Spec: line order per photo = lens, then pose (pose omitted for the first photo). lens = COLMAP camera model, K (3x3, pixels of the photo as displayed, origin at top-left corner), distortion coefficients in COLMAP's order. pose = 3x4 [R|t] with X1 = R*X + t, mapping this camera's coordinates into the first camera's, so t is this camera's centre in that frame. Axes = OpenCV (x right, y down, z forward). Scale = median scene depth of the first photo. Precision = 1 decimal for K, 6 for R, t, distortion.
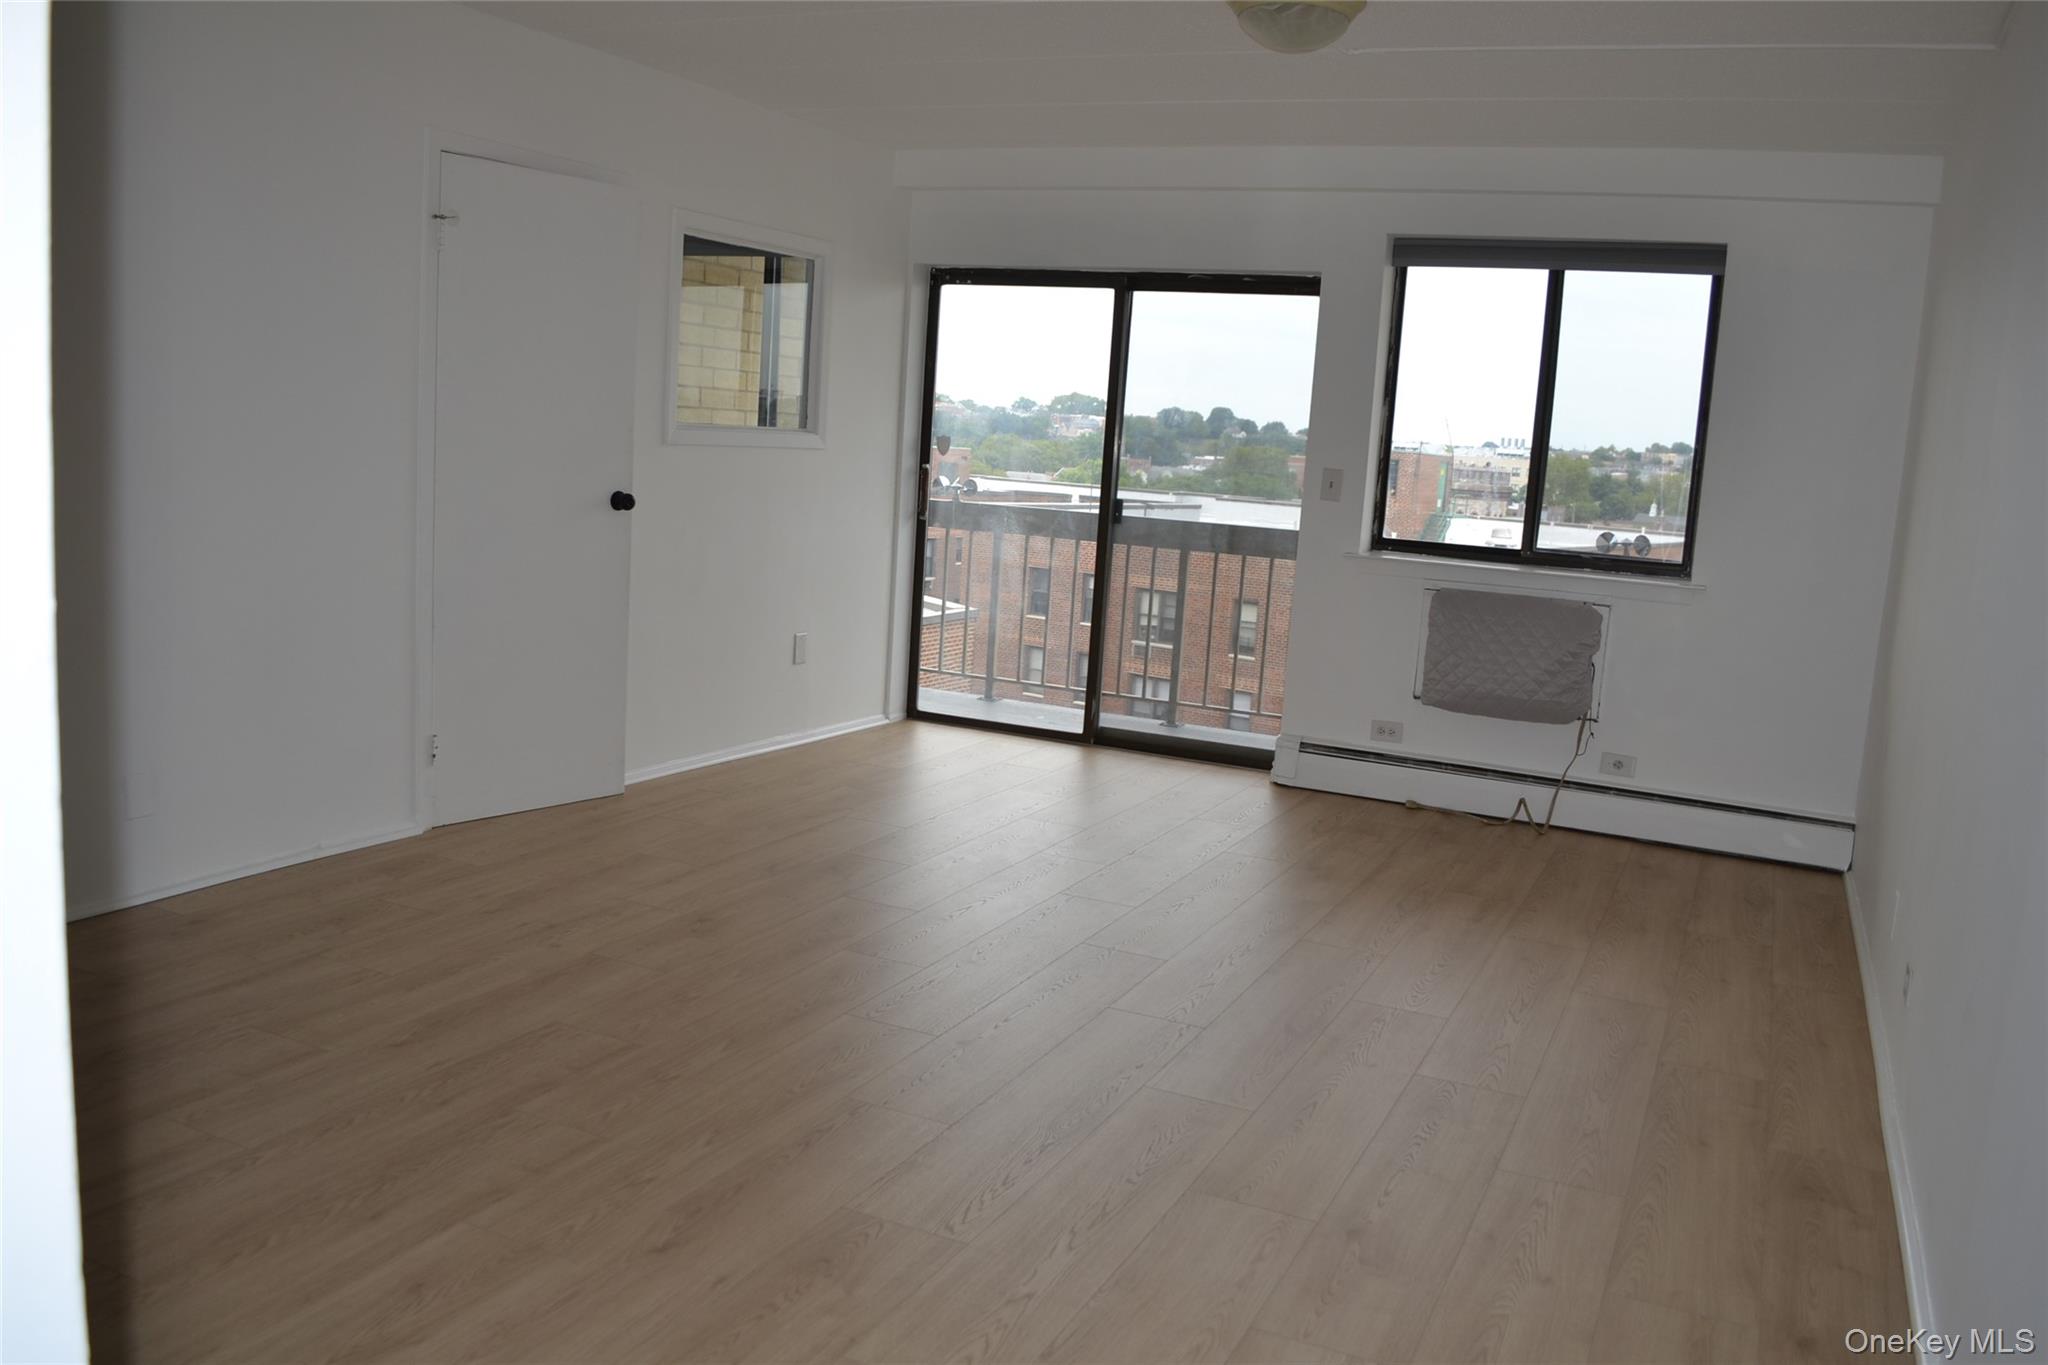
lens RADIAL K [[1646.6, 0, 1025.3], [0, 1646.6, 680.9], [0, 0, 1]] dist [-0.085962, 0.014621]
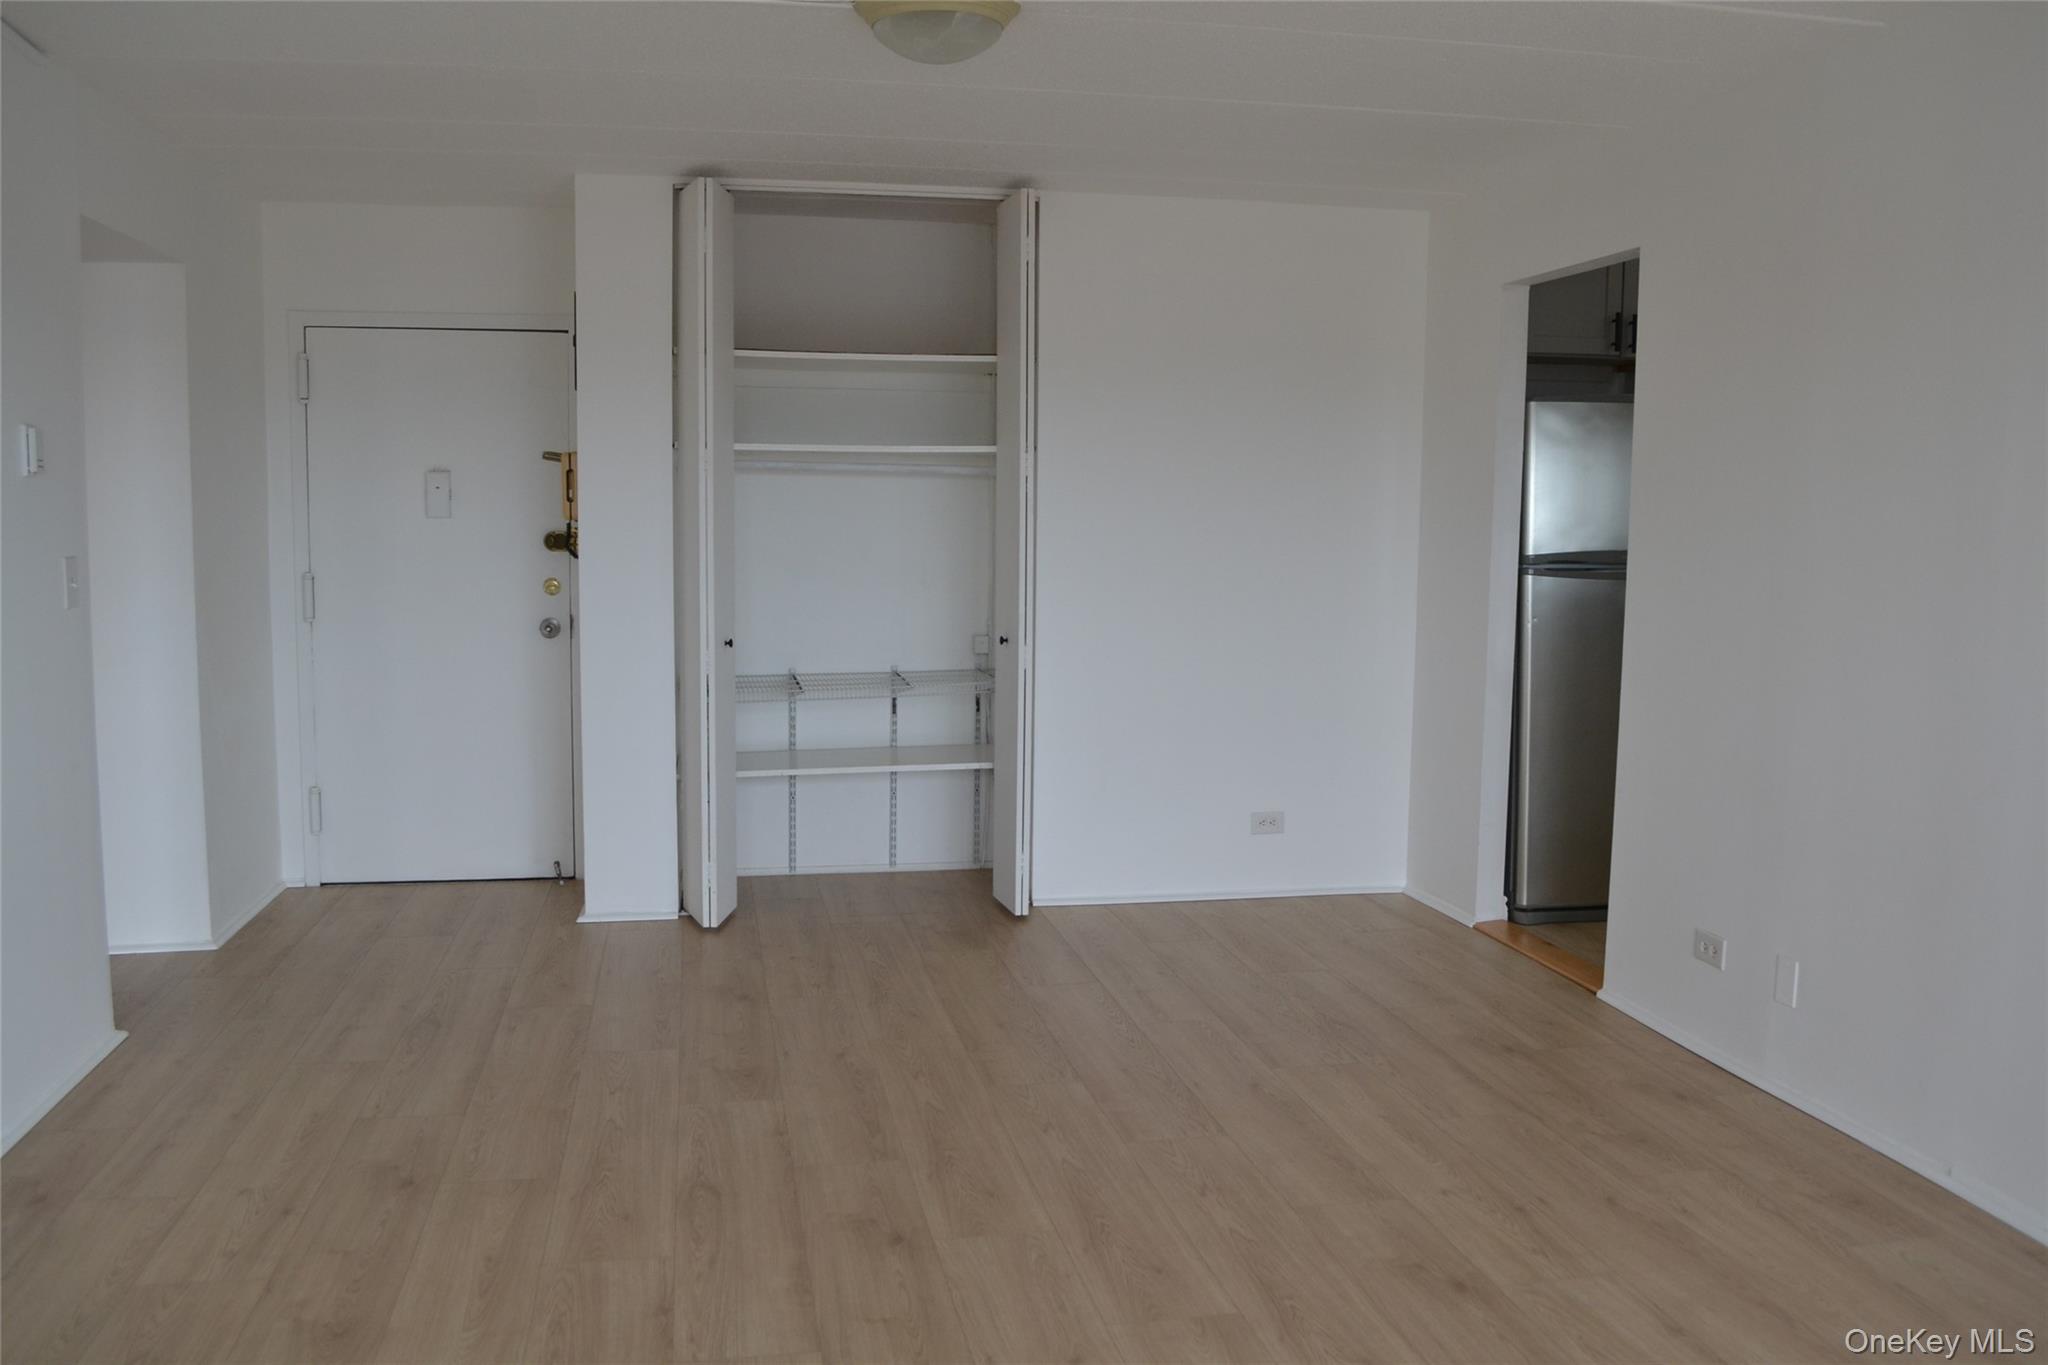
lens RADIAL K [[1646.6, 0, 1023.7], [0, 1646.6, 683.3], [0, 0, 1]] dist [-0.085962, 0.014621]
pose [[-0.803880, -0.009063, -0.594723, 0.520409], [-0.147591, 0.971651, 0.184691, -0.289209], [0.576189, 0.236245, -0.782428, 2.000481]]
